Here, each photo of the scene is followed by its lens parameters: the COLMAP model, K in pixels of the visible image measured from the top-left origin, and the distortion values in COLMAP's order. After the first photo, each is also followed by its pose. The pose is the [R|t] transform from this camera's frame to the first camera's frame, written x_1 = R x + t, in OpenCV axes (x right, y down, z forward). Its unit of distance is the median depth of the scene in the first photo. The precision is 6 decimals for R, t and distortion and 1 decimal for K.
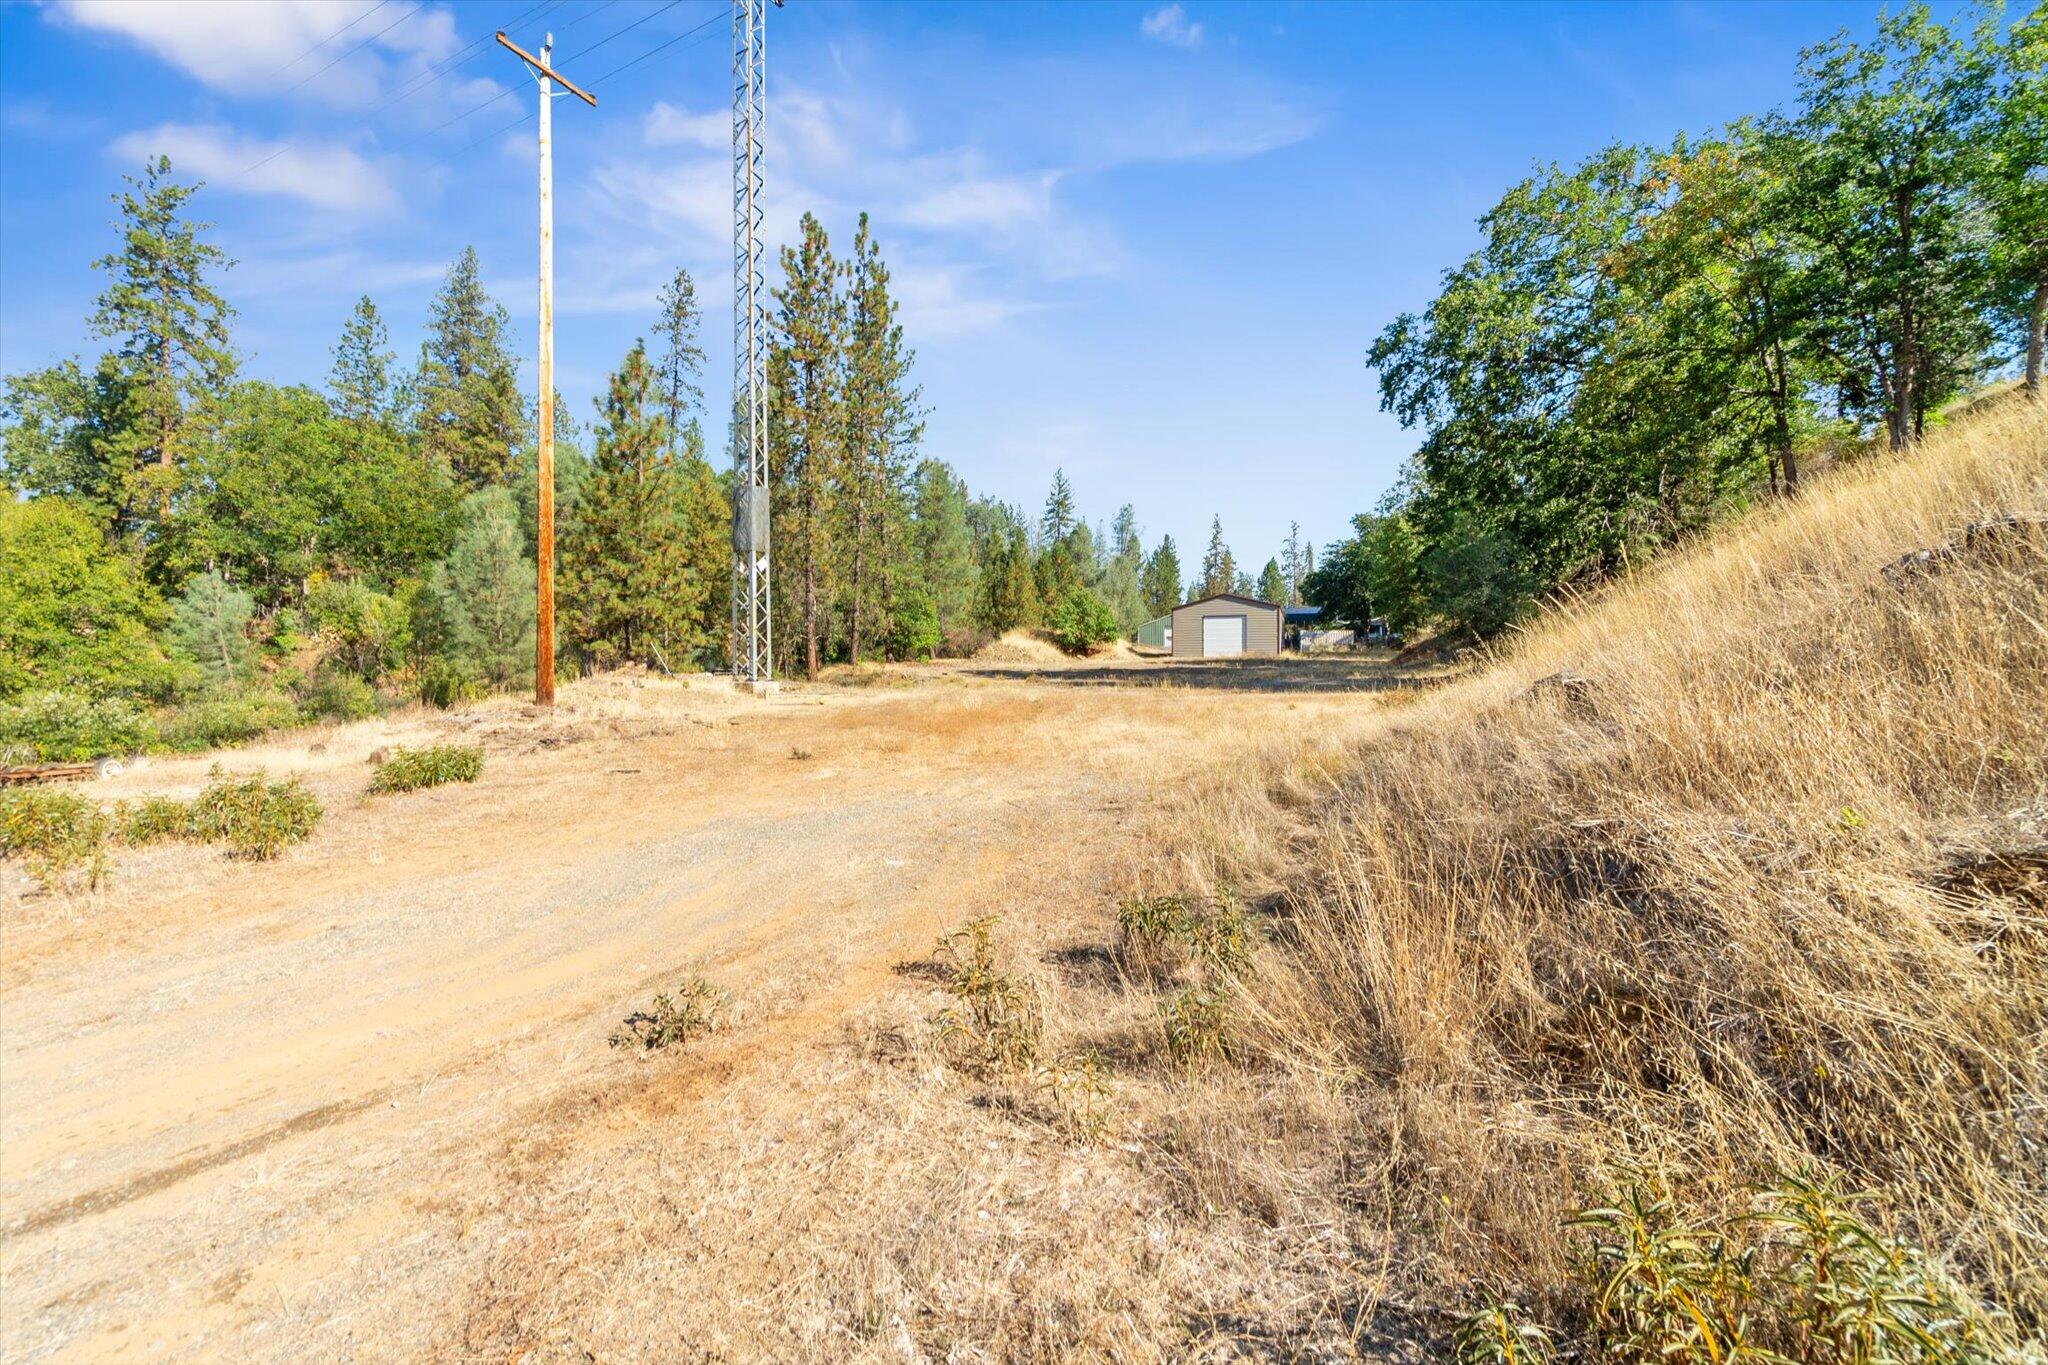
lens RADIAL K [[863.4, 0, 1020.1], [0, 863.4, 681.0], [0, 0, 1]] dist [-0.009841, 0.002262]
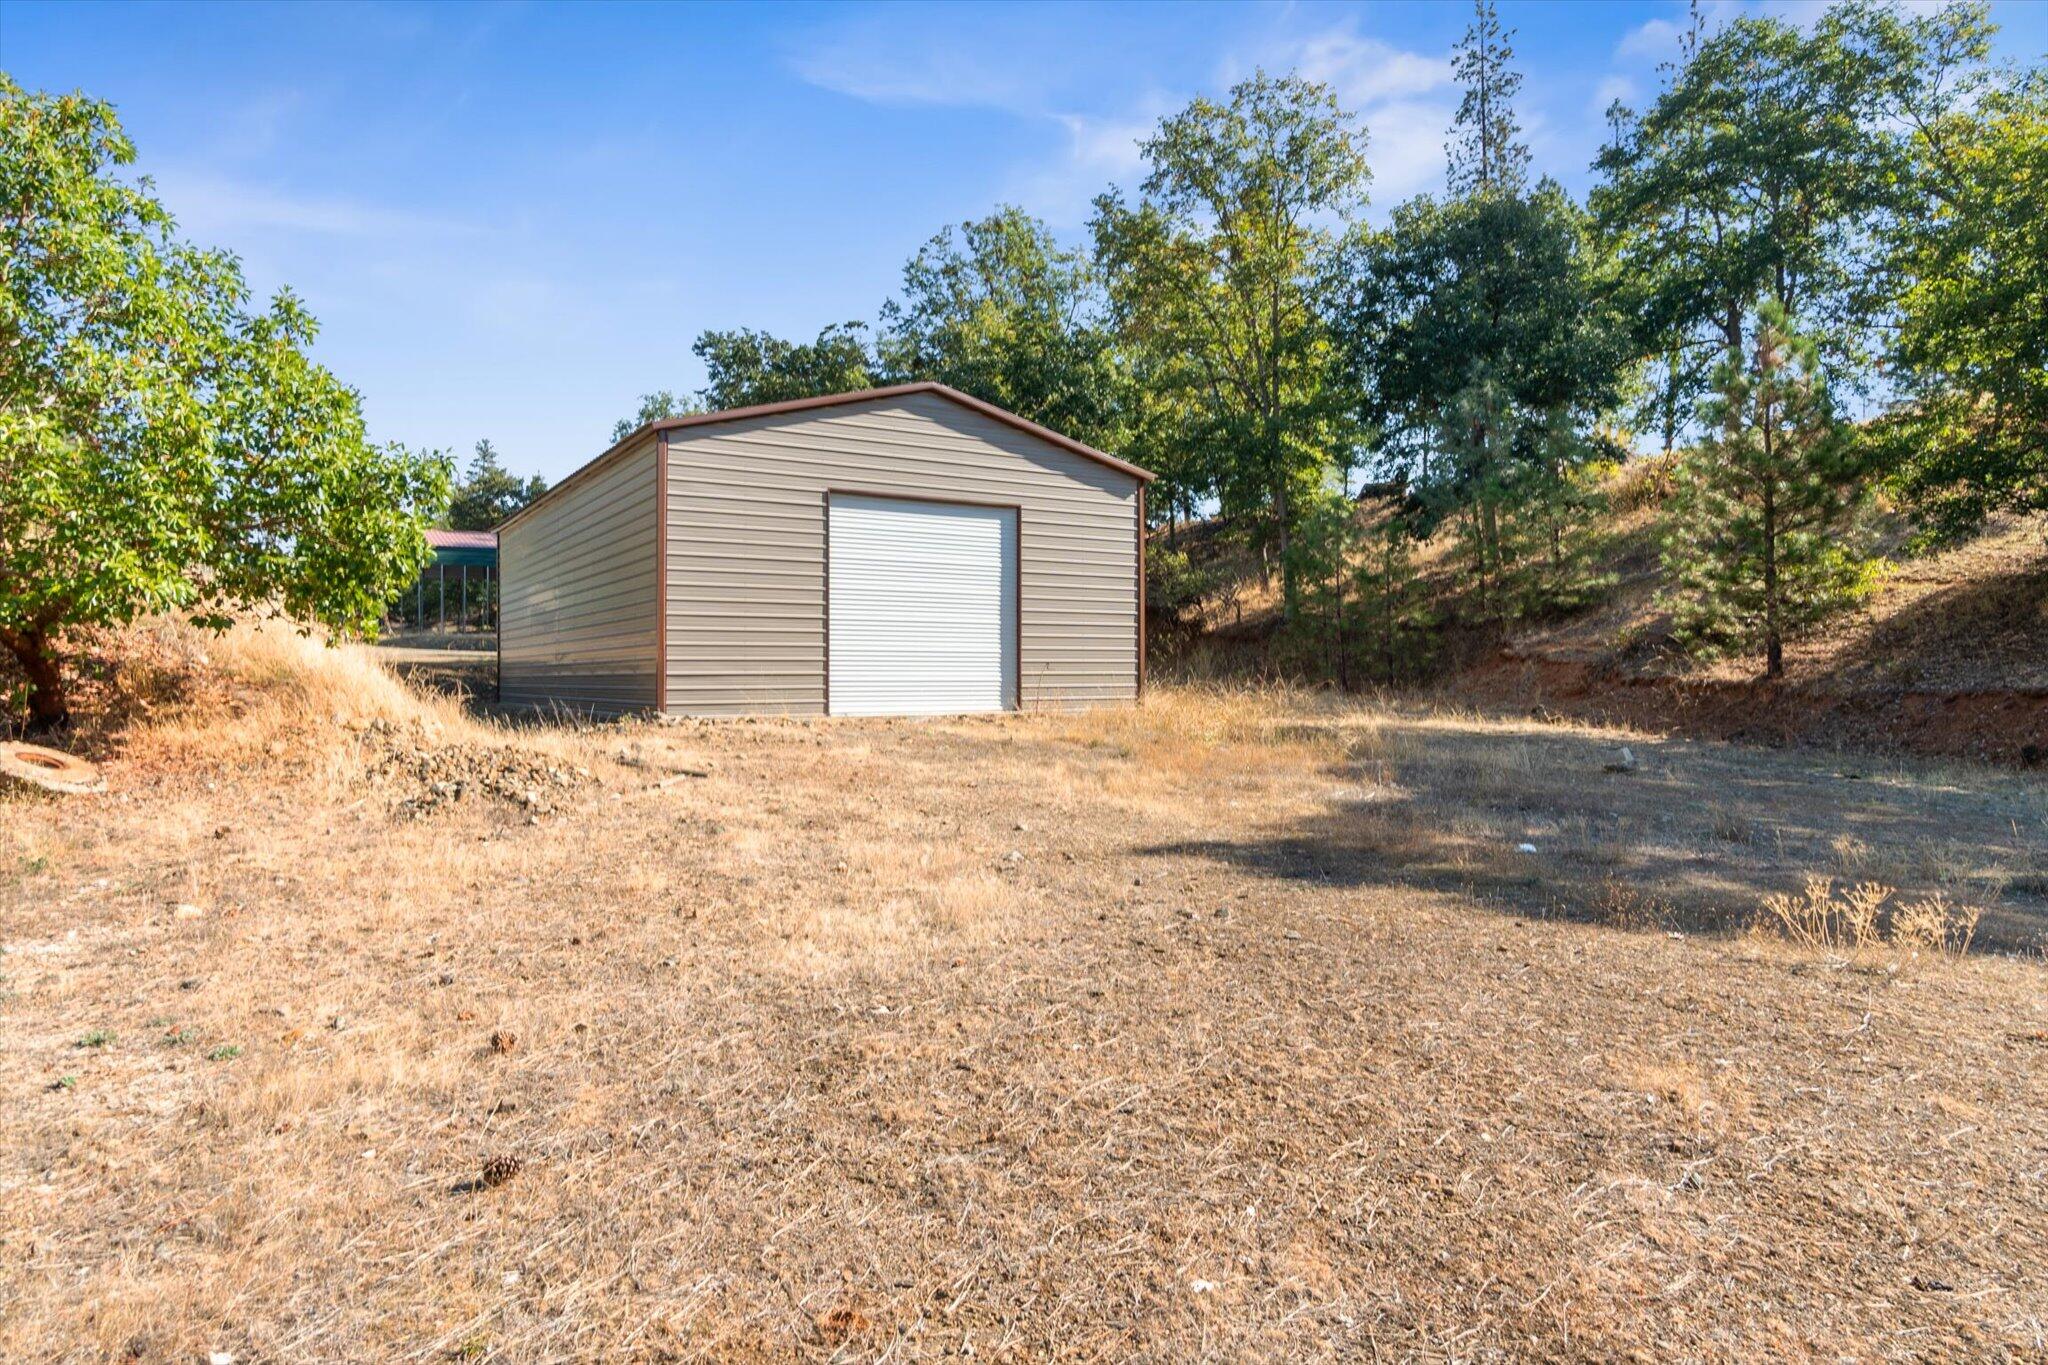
lens RADIAL K [[1250.2, 0, 1031.2], [0, 1250.2, 678.0], [0, 0, 1]] dist [0.002034, 0.000309]
pose [[0.639040, -0.001307, 0.769172, 0.055580], [0.006977, 0.999967, -0.004098, -0.052920], [-0.769142, 0.007985, 0.639028, 1.241656]]
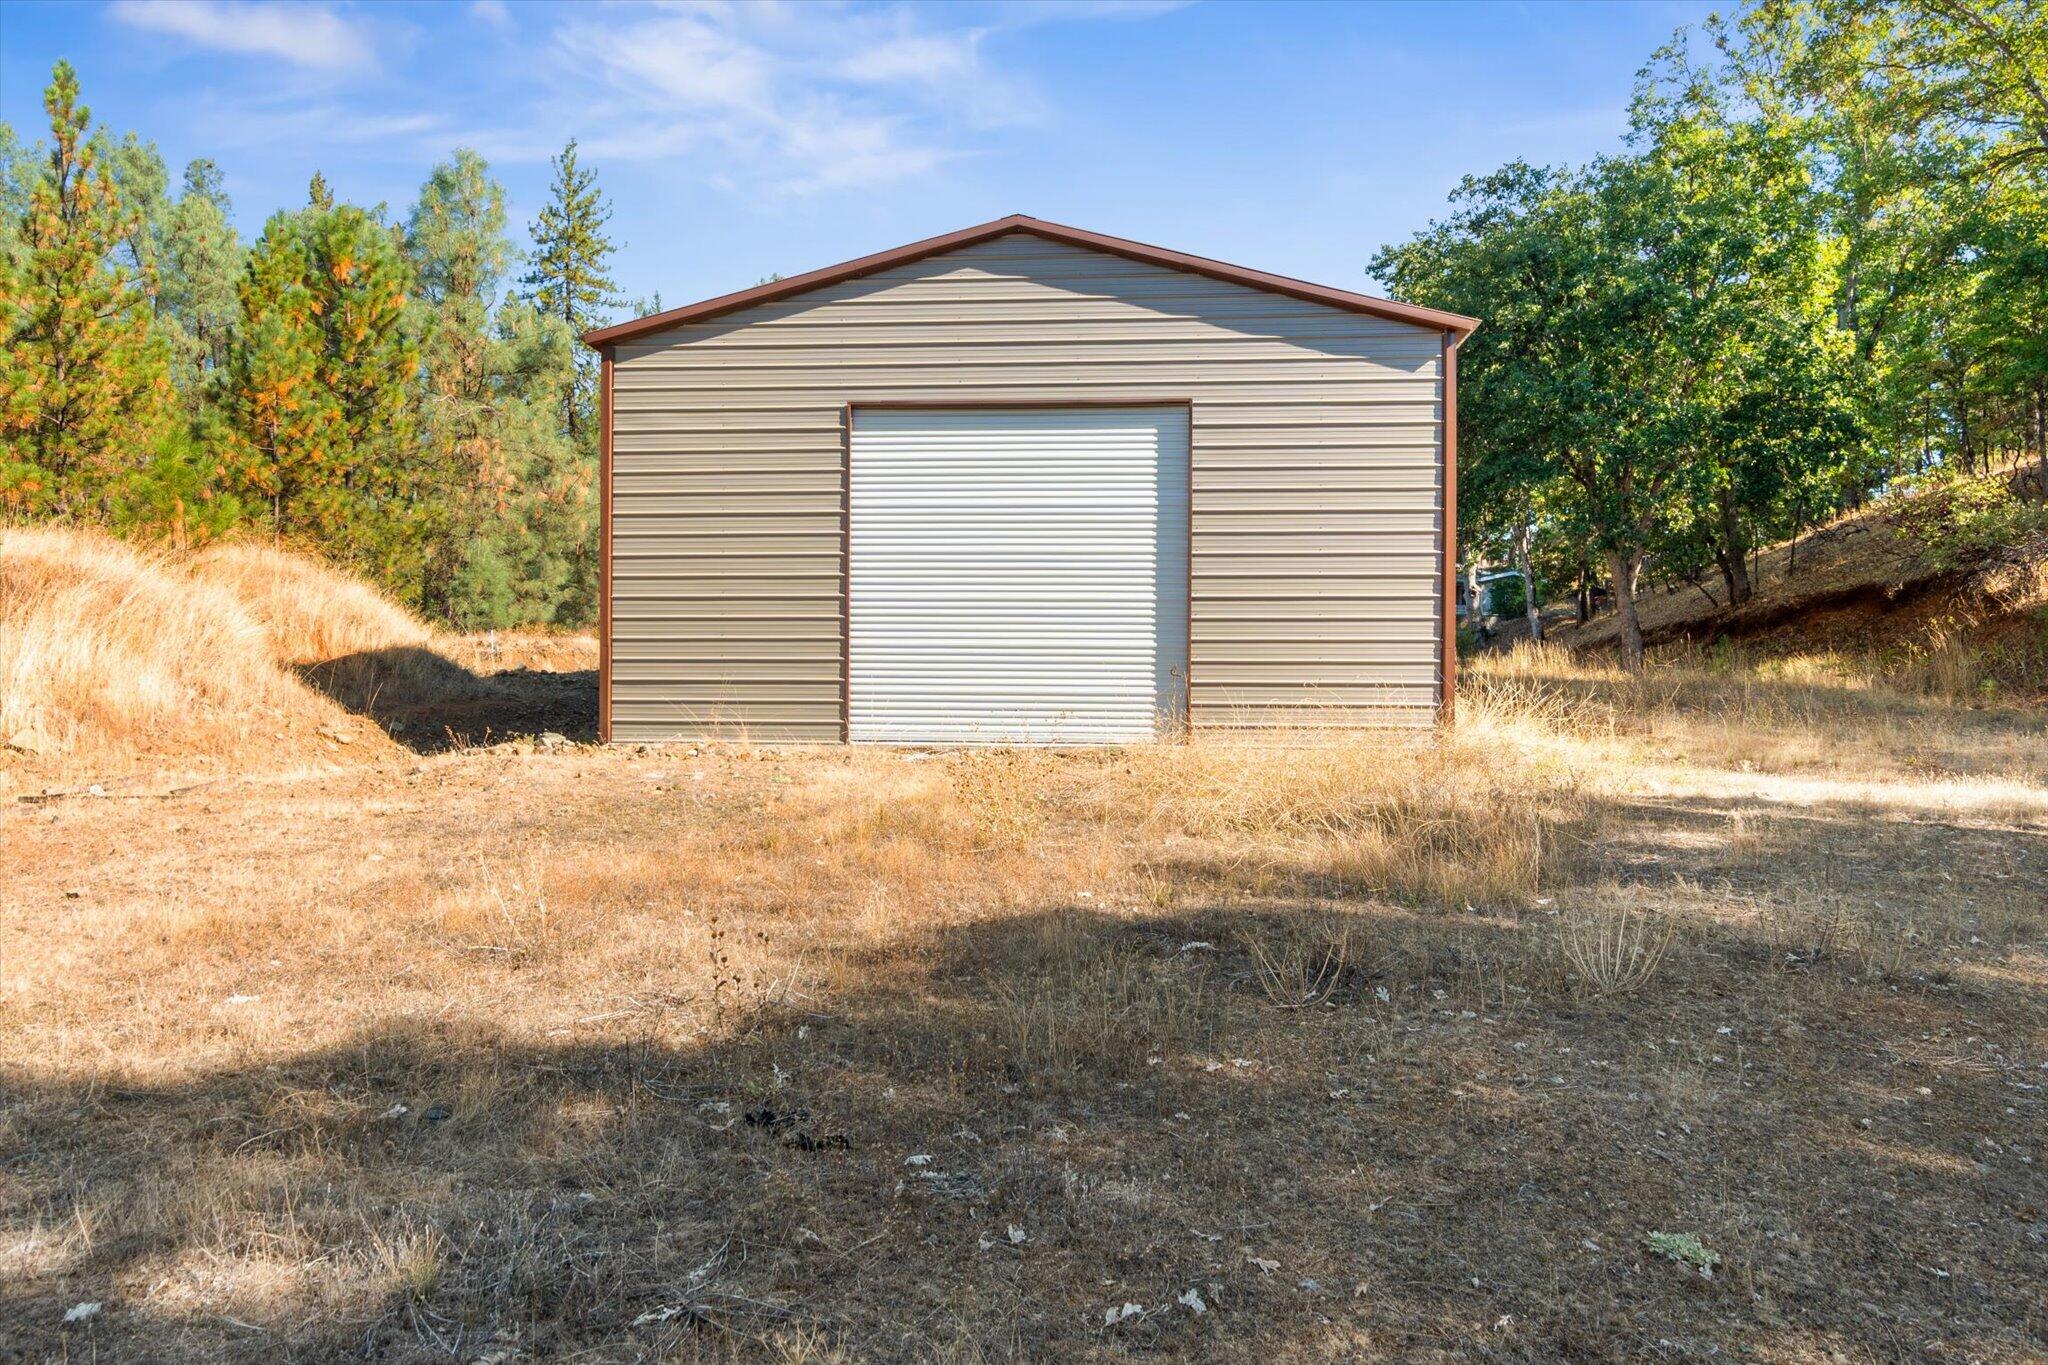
lens RADIAL K [[1411.3, 0, 1017.3], [0, 1411.3, 682.7], [0, 0, 1]] dist [0.041230, -0.028268]
pose [[0.971028, 0.000915, 0.238963, 0.293254], [-0.001175, 0.999999, 0.000944, -0.056337], [-0.238961, -0.001197, 0.971028, 1.245461]]
